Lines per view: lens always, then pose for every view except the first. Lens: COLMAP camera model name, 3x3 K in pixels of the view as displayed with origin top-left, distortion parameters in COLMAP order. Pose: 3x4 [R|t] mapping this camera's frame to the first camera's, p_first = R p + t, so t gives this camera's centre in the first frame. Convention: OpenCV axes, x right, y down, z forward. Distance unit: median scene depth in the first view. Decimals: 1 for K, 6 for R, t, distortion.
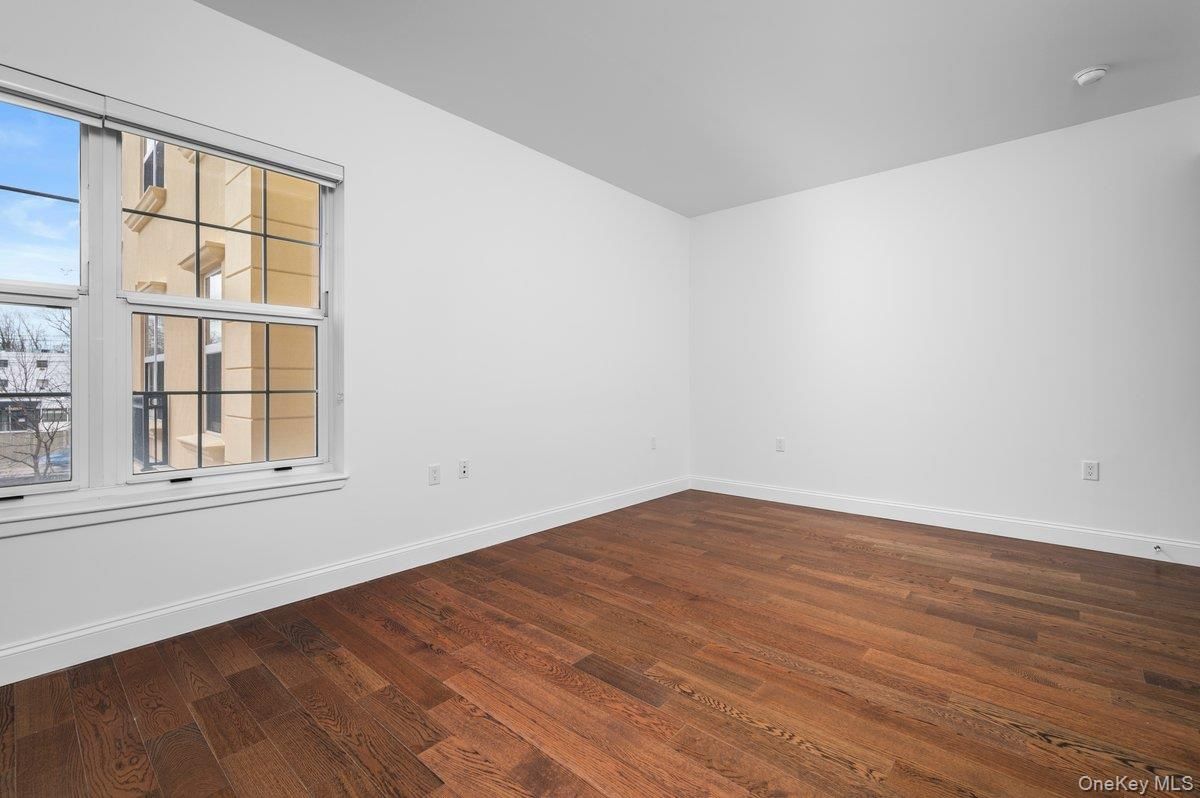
lens RADIAL K [[525.7, 0, 609.7], [0, 525.7, 389.0], [0, 0, 1]] dist [0.001750, 0.000232]
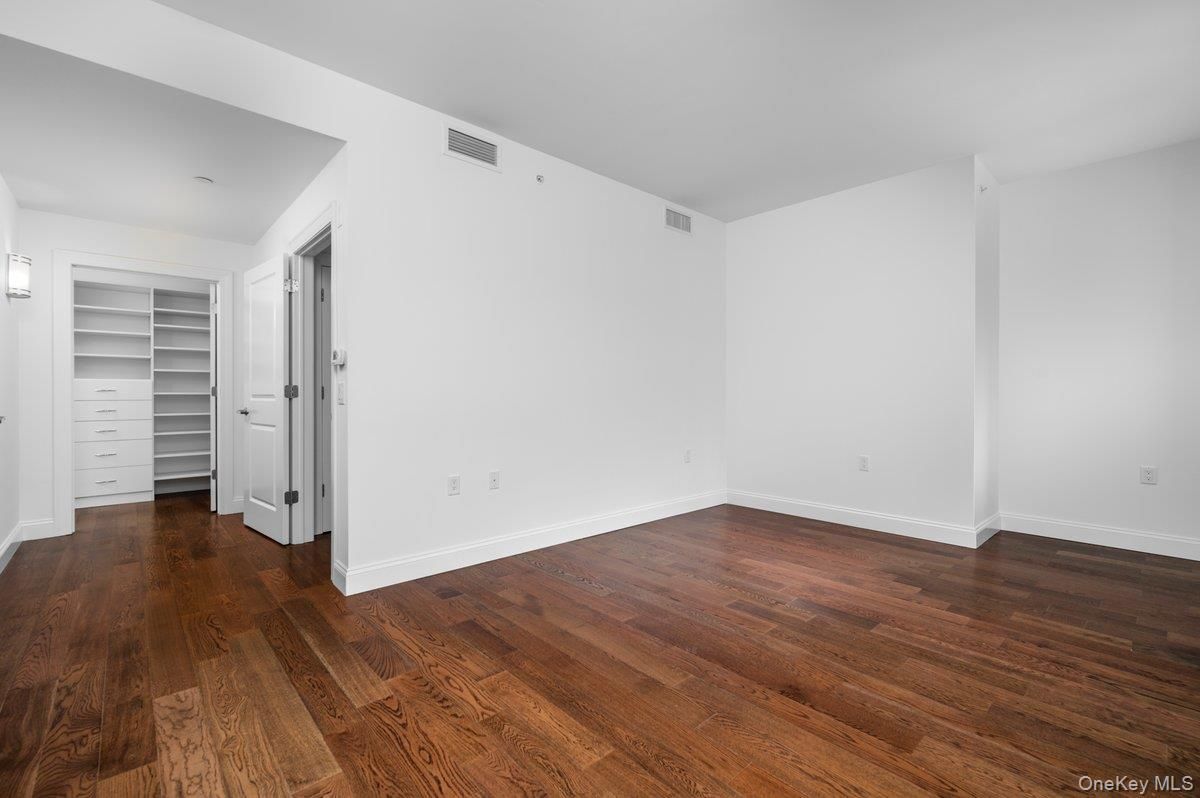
lens RADIAL K [[525.7, 0, 600.0], [0, 525.7, 396.8], [0, 0, 1]] dist [0.001750, 0.000232]
pose [[-0.993060, -0.001378, 0.117602, 0.414936], [0.000581, 0.999862, 0.016615, -0.024786], [-0.117608, 0.016568, -0.992922, 2.190708]]
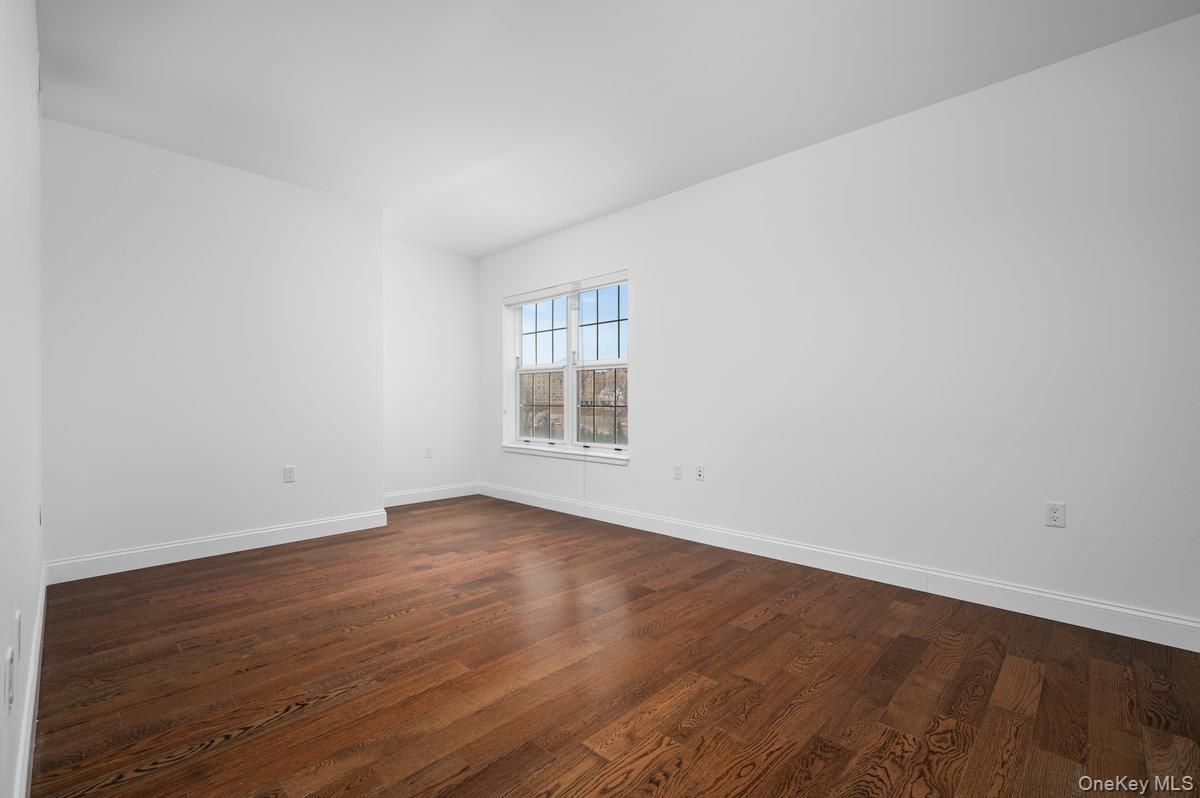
lens RADIAL K [[517.5, 0, 596.1], [0, 517.5, 405.0], [0, 0, 1]] dist [0.002431, -0.000057]
pose [[-0.057352, 0.007618, -0.998325, 1.484574], [-0.010357, 0.999913, 0.008225, -0.022038], [0.998300, 0.010811, -0.057269, 1.312330]]
